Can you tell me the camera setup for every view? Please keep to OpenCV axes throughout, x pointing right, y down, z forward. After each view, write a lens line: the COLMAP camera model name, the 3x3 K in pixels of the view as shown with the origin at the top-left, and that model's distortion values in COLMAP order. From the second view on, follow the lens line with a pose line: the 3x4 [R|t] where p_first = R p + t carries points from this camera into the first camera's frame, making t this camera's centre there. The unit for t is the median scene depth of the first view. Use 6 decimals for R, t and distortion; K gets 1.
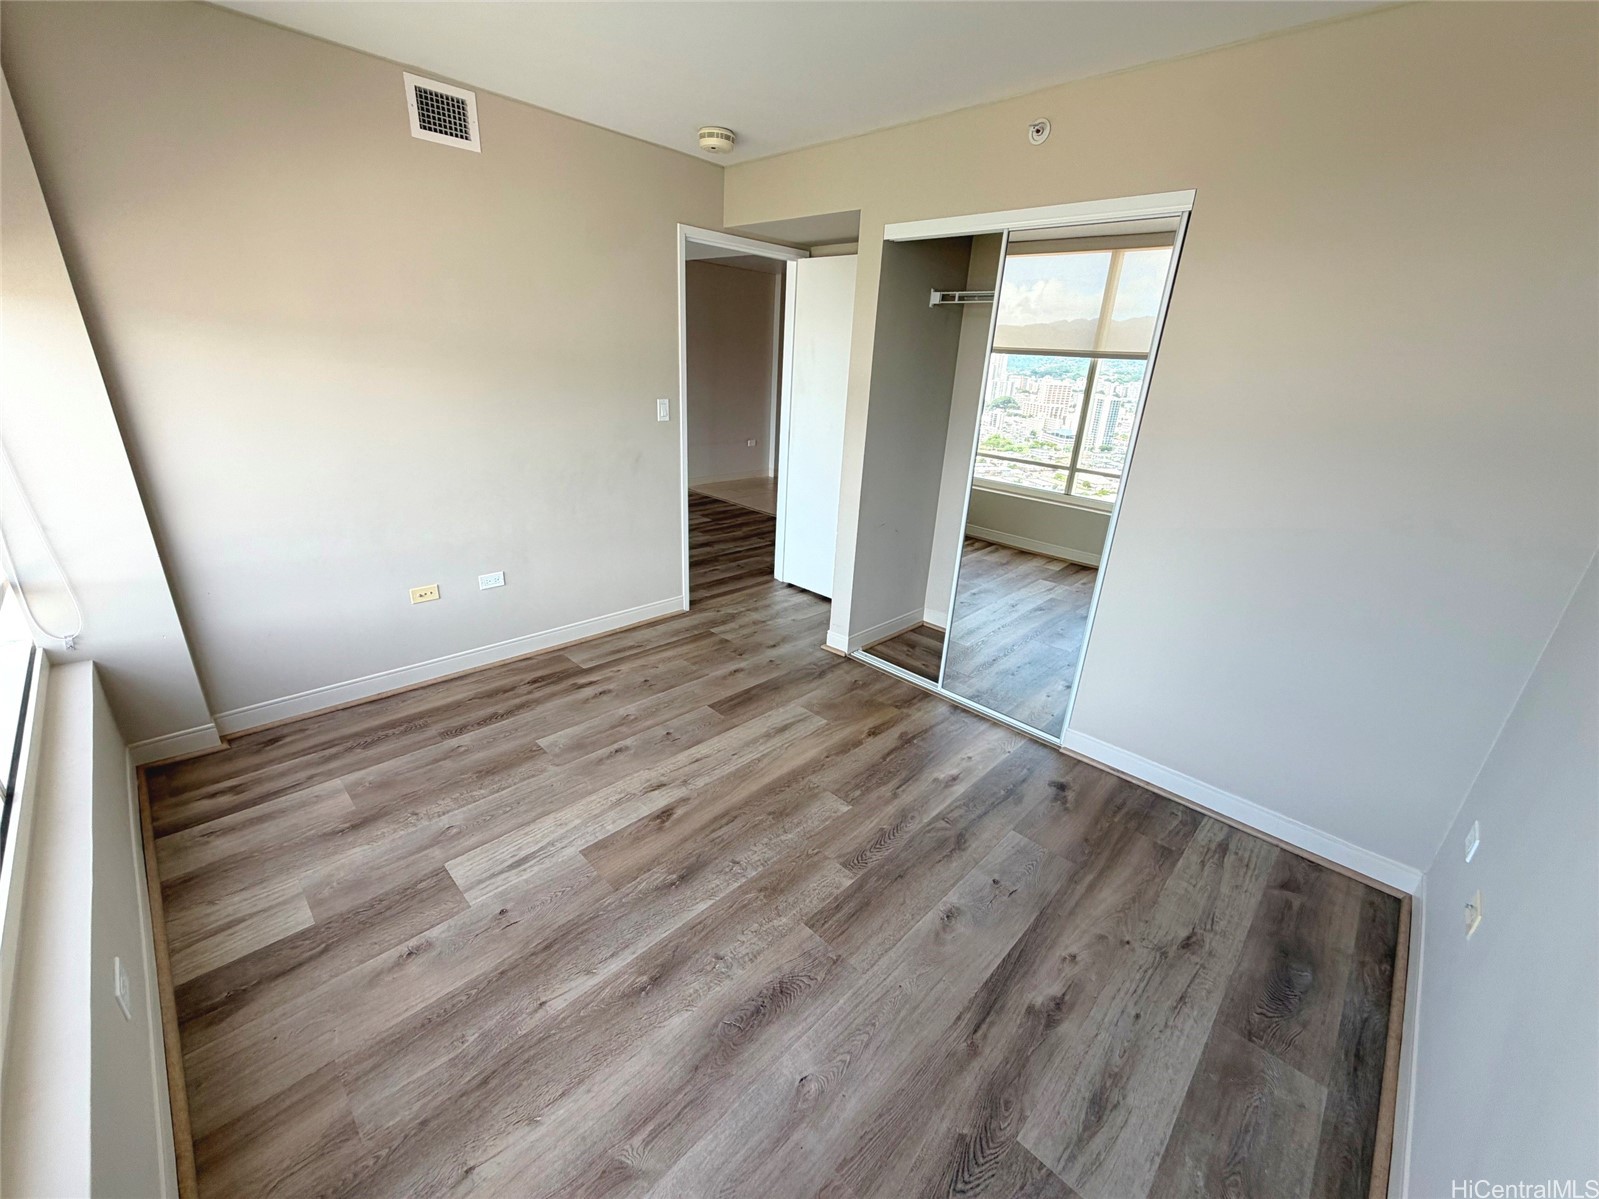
lens RADIAL K [[636.6, 0, 797.4], [0, 636.6, 602.1], [0, 0, 1]] dist [0.001208, -0.000492]
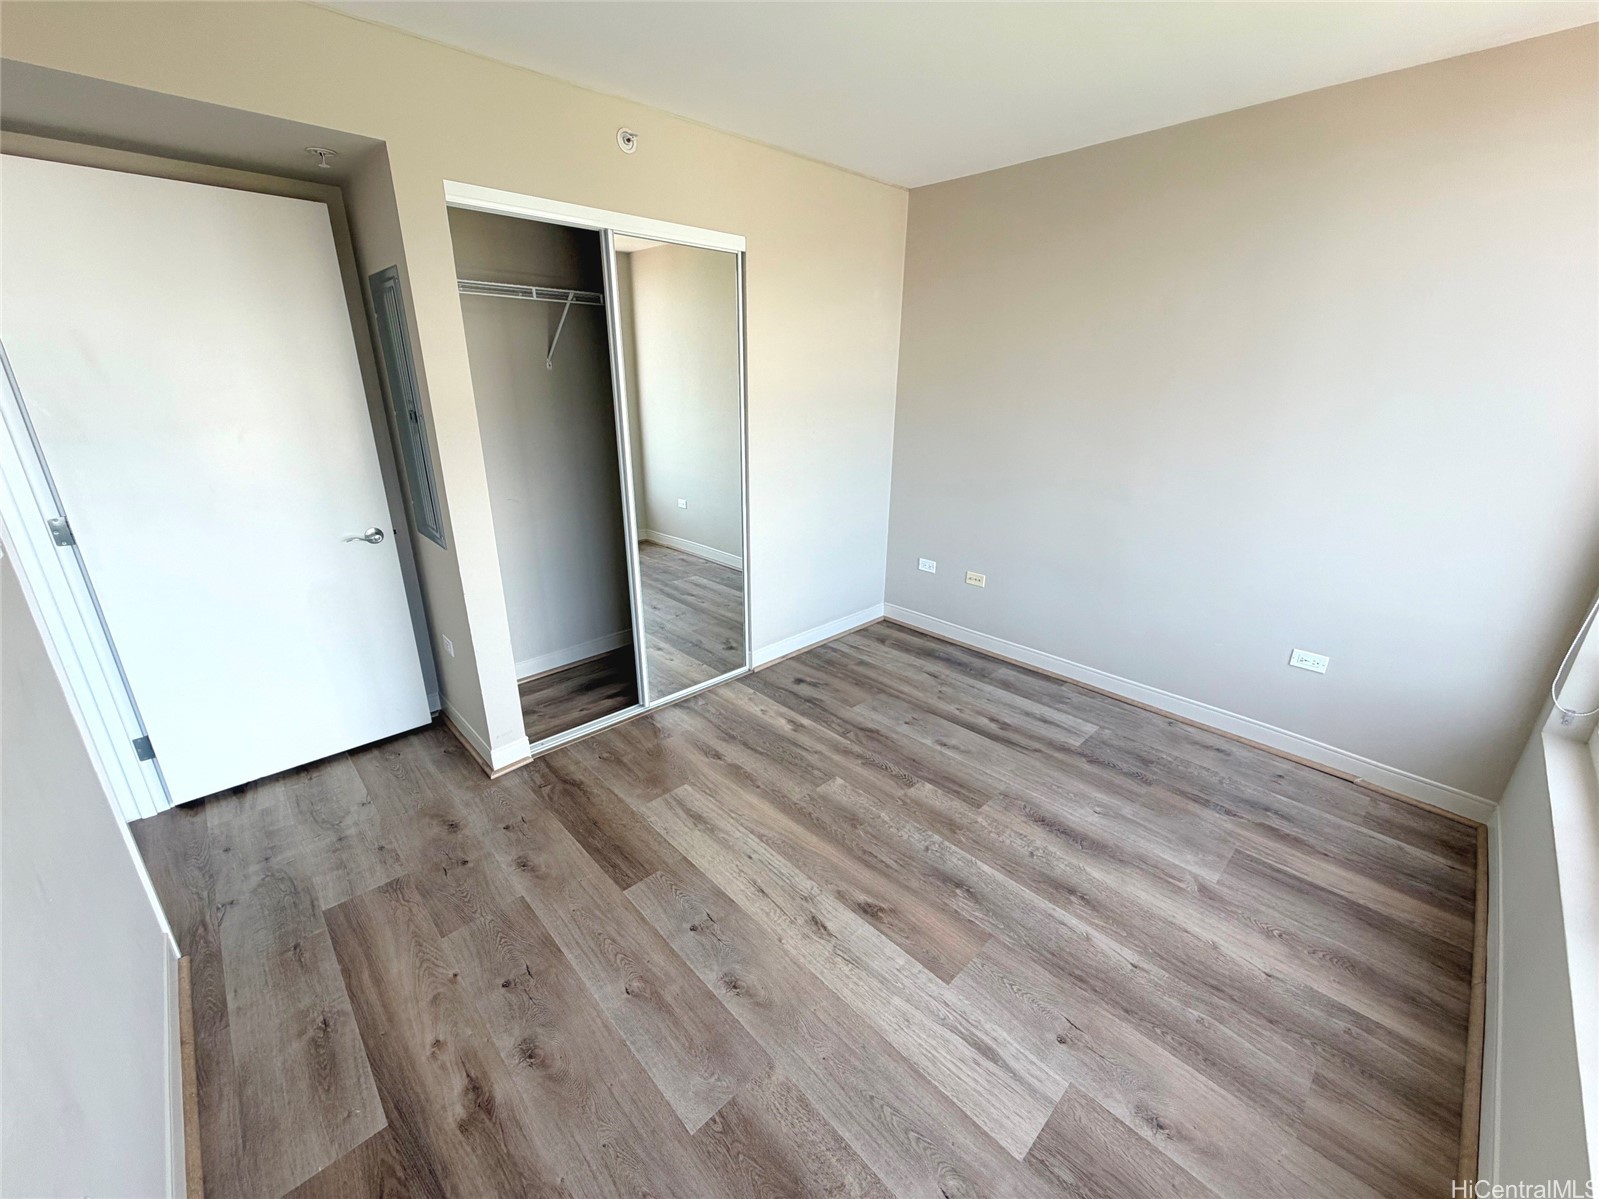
lens RADIAL K [[636.6, 0, 796.5], [0, 636.6, 598.8], [0, 0, 1]] dist [0.001208, -0.000492]
pose [[0.034931, -0.377859, 0.925204, -0.950548], [0.358639, 0.868845, 0.341301, -0.399477], [-0.932823, 0.319892, 0.165864, 0.919985]]
